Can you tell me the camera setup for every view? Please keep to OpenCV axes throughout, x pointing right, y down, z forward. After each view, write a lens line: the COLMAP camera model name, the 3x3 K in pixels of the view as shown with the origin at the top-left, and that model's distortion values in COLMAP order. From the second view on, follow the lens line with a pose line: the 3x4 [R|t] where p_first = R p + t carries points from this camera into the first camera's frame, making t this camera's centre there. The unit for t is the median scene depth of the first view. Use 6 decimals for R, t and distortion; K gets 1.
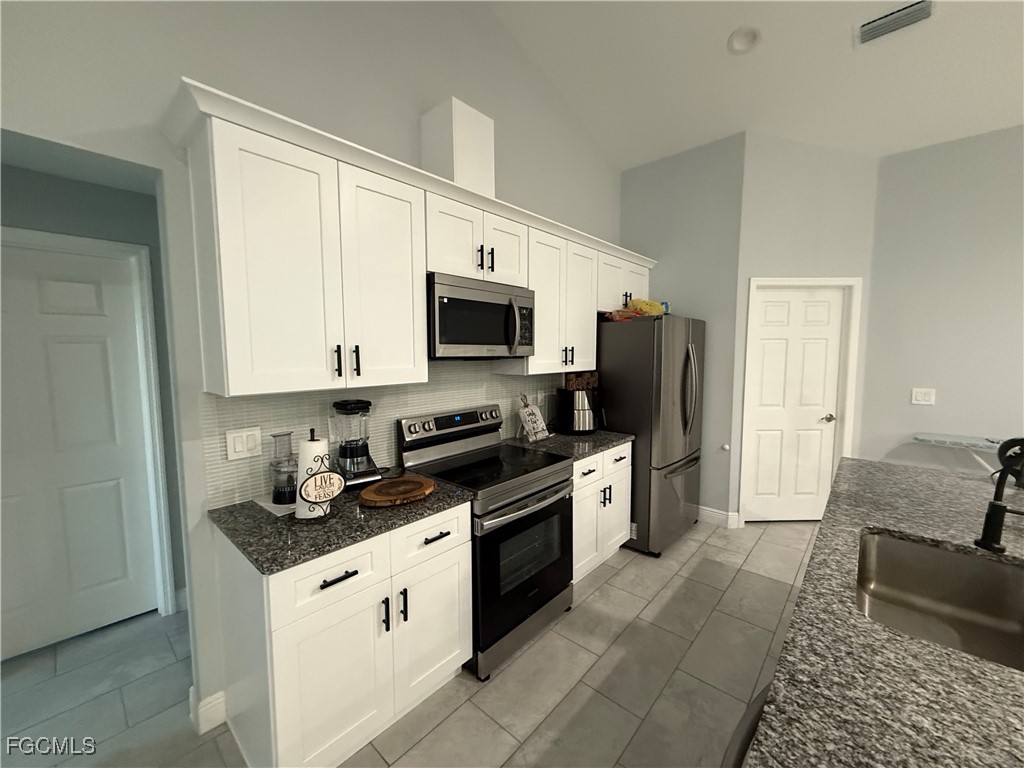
lens RADIAL K [[408.6, 0, 507.7], [0, 408.6, 385.0], [0, 0, 1]] dist [-0.002447, 0.000688]
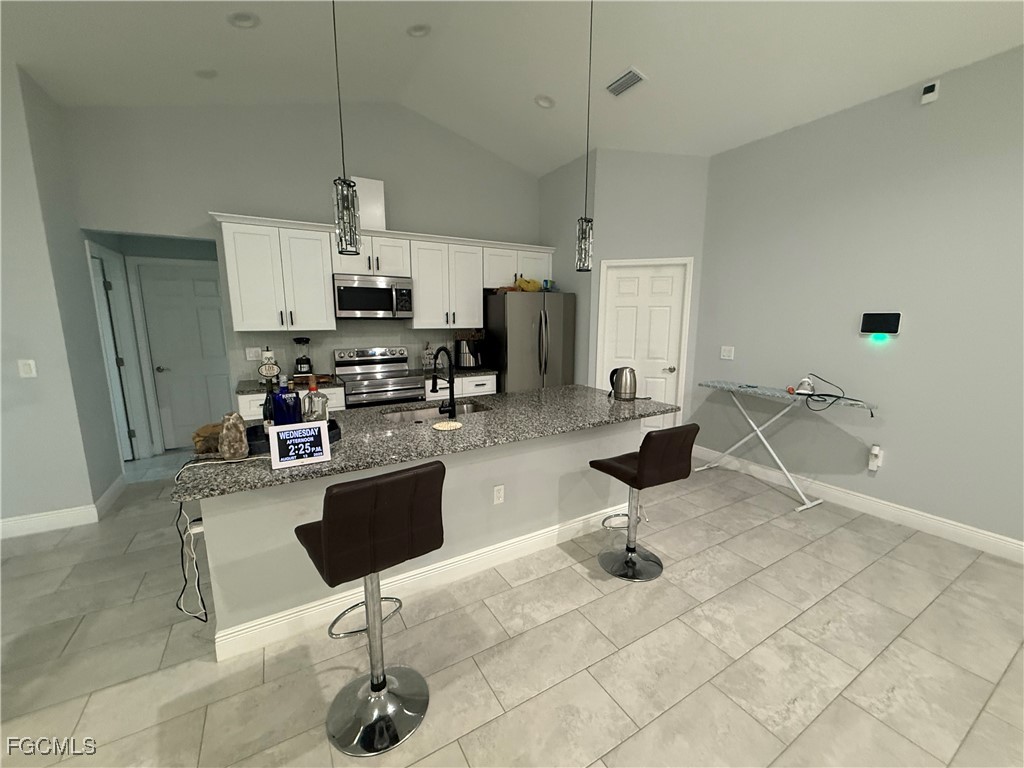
lens RADIAL K [[408.6, 0, 508.8], [0, 408.6, 385.1], [0, 0, 1]] dist [-0.002447, 0.000688]
pose [[0.953047, 0.056274, -0.297546, 0.868402], [-0.031253, 0.995613, 0.088193, 0.042282], [0.301204, -0.074753, 0.950625, -0.470560]]
